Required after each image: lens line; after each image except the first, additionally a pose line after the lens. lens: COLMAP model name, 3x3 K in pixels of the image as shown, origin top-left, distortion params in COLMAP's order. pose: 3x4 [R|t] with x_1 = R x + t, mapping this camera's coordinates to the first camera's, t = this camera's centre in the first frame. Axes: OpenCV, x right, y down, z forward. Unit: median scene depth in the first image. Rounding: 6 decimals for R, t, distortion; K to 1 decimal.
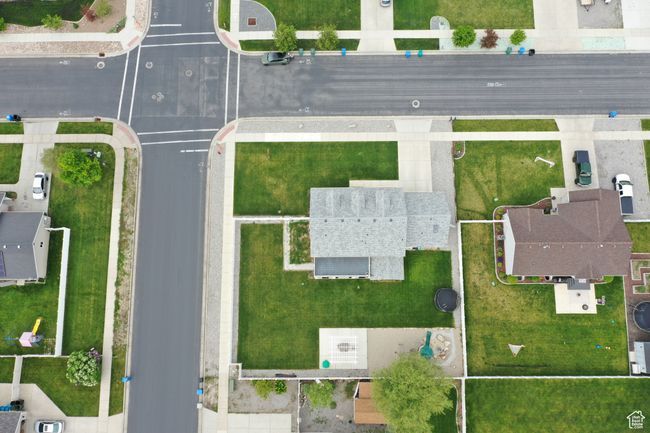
lens RADIAL K [[514.1, 0, 325.7], [0, 514.1, 216.9], [0, 0, 1]] dist [-0.011218, 0.011845]
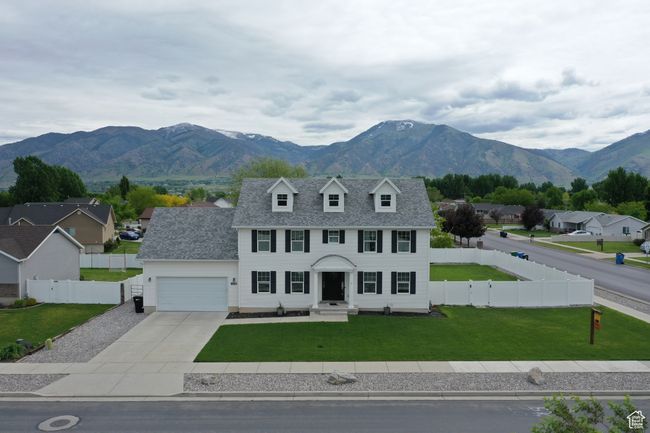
lens RADIAL K [[514.1, 0, 325.2], [0, 514.1, 215.6], [0, 0, 1]] dist [-0.011218, 0.011845]
pose [[-0.999451, 0.030533, 0.012897, 0.054166], [0.016618, 0.124937, 0.992025, -0.454187], [0.028679, 0.991695, -0.125376, 0.949676]]
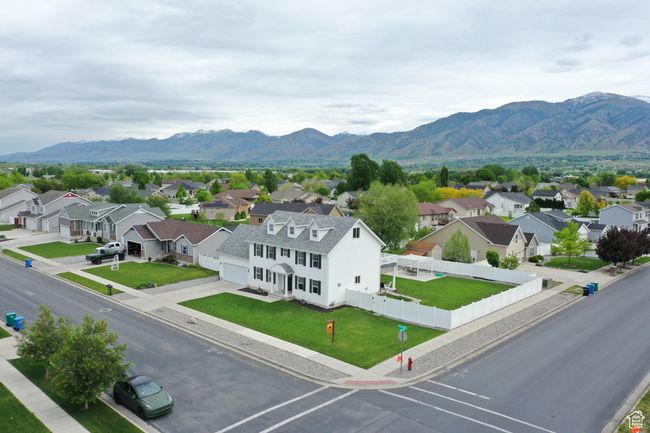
lens RADIAL K [[514.1, 0, 322.8], [0, 514.1, 217.3], [0, 0, 1]] dist [-0.011218, 0.011845]
pose [[-0.725171, -0.044709, 0.687116, -0.453881], [0.680695, 0.103934, 0.725157, -0.514870], [-0.103836, 0.993579, -0.044937, 0.893598]]
